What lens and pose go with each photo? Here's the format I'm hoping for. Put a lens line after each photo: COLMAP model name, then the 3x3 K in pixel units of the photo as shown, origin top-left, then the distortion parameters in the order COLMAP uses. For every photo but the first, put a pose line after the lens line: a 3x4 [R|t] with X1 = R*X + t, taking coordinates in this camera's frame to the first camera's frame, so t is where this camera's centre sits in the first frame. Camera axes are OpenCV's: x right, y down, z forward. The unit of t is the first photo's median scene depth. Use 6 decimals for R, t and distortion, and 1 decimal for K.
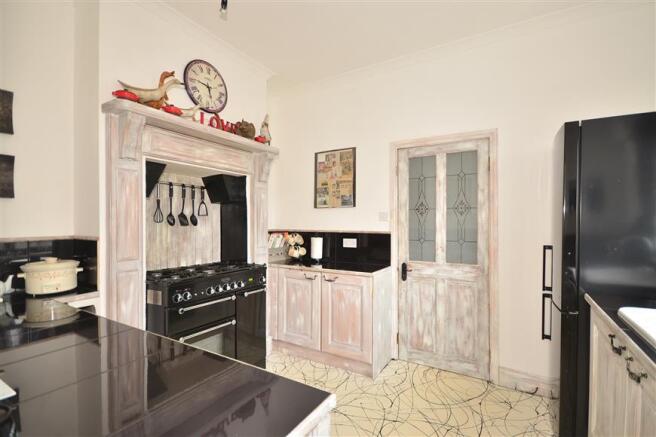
lens RADIAL K [[306.2, 0, 329.2], [0, 306.2, 222.3], [0, 0, 1]] dist [0.000467, -0.000125]
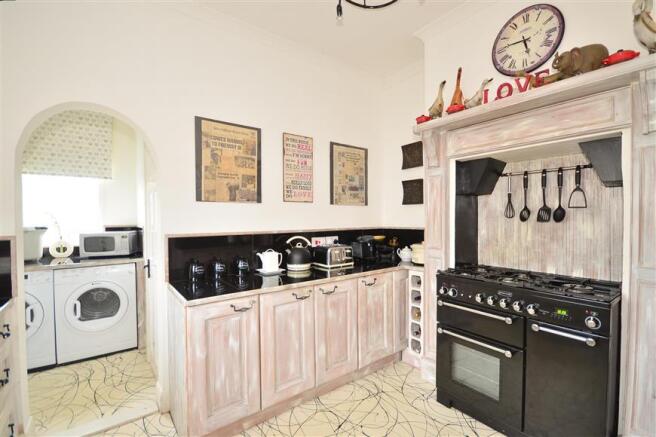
lens RADIAL K [[288.8, 0, 329.2], [0, 288.8, 222.4], [0, 0, 1]] dist [0.000259, -0.000246]
pose [[-0.365302, 0.013711, -0.930788, 0.453278], [0.008325, 0.999900, 0.011461, -0.000506], [0.930852, -0.003562, -0.365379, 0.796078]]
